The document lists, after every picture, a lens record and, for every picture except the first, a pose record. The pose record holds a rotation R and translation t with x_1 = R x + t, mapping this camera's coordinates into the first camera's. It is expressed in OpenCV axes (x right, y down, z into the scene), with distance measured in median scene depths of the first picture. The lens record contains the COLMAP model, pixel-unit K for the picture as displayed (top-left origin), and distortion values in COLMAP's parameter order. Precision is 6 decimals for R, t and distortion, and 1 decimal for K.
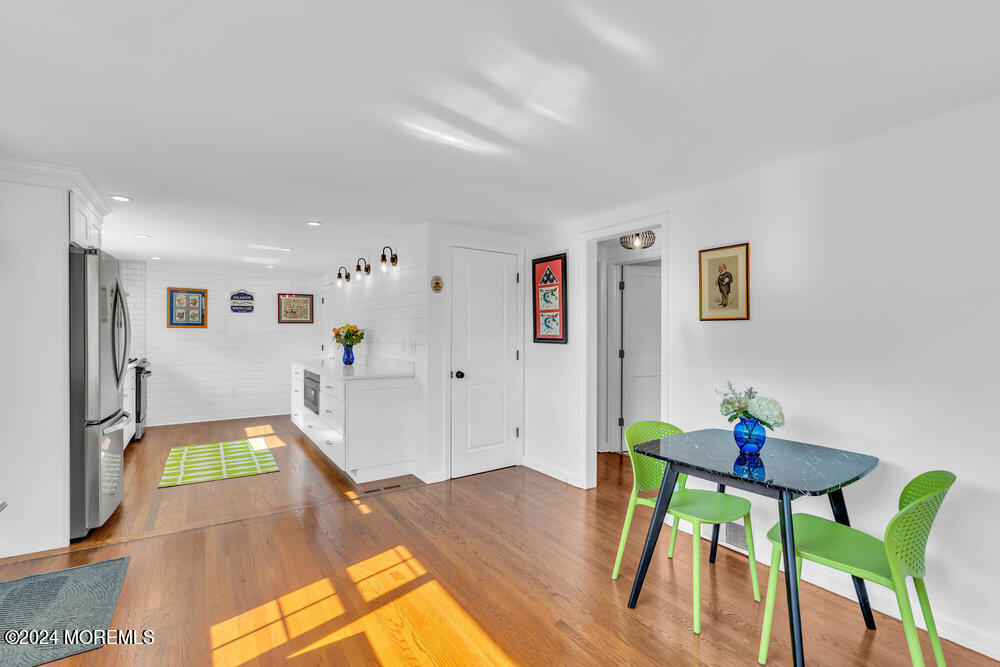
lens RADIAL K [[451.8, 0, 501.0], [0, 451.8, 332.9], [0, 0, 1]] dist [-0.002500, 0.000545]
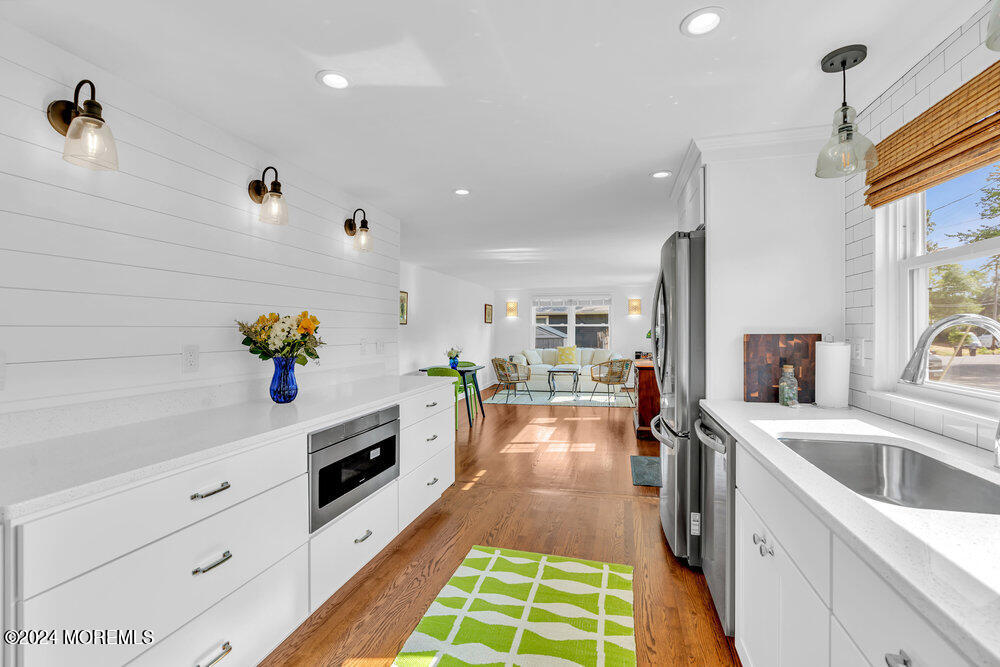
lens RADIAL K [[454.8, 0, 500.8], [0, 454.8, 331.5], [0, 0, 1]] dist [-0.000612, 0.001010]
pose [[-0.665738, -0.001122, 0.746185, -0.886530], [0.001379, 0.999995, 0.002734, 0.000138], [-0.746185, 0.002849, -0.665733, 1.245962]]
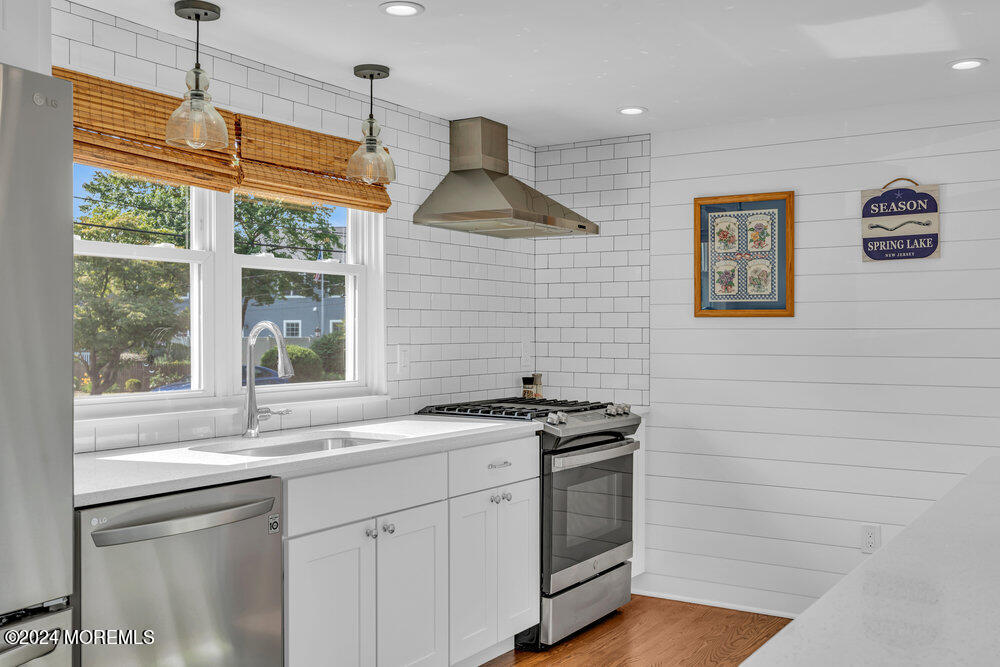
lens RADIAL K [[978.7, 0, 500.0], [0, 978.7, 333.5], [0, 0, 1]] dist [0.016371, 0.004553]
pose [[0.399440, -0.000133, -0.916759, -0.161485], [0.000264, 1.000000, -0.000030, 0.000946], [0.916759, -0.000230, 0.399440, 0.757025]]
